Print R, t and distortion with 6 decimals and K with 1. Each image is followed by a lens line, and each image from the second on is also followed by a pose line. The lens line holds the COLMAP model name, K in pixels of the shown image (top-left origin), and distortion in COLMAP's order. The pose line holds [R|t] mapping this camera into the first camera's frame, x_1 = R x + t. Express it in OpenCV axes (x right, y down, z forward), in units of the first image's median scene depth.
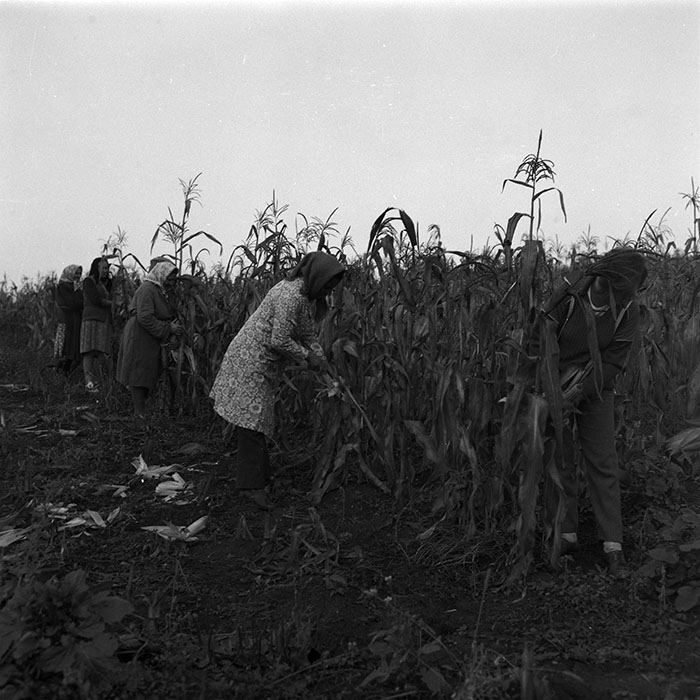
lens RADIAL K [[922.6, 0, 347.7], [0, 922.6, 353.9], [0, 0, 1]] dist [0.127181, 0.000000]
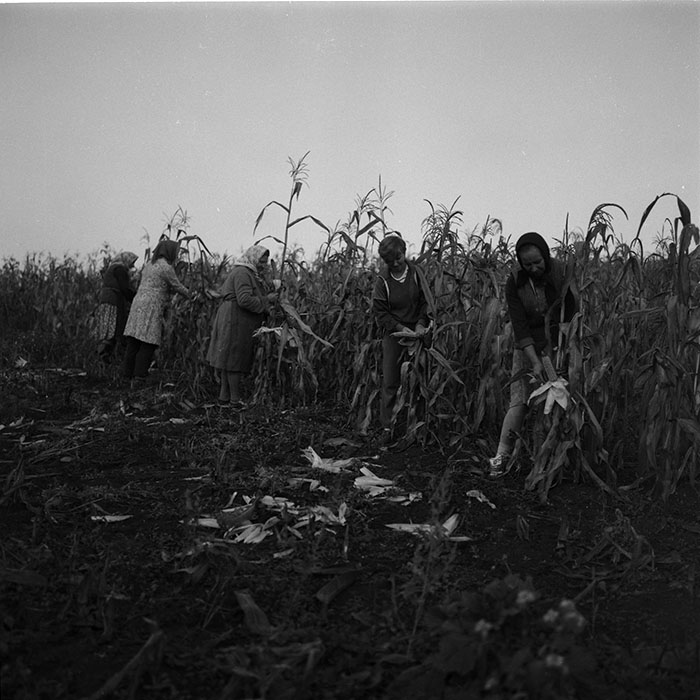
lens RADIAL K [[922.6, 0, 346.0], [0, 922.6, 347.8], [0, 0, 1]] dist [0.127181, 0.000000]
pose [[0.993639, 0.030042, 0.108533, -0.360138], [-0.029859, 0.999549, -0.003310, 0.012256], [-0.108583, 0.000048, 0.994087, 0.076499]]
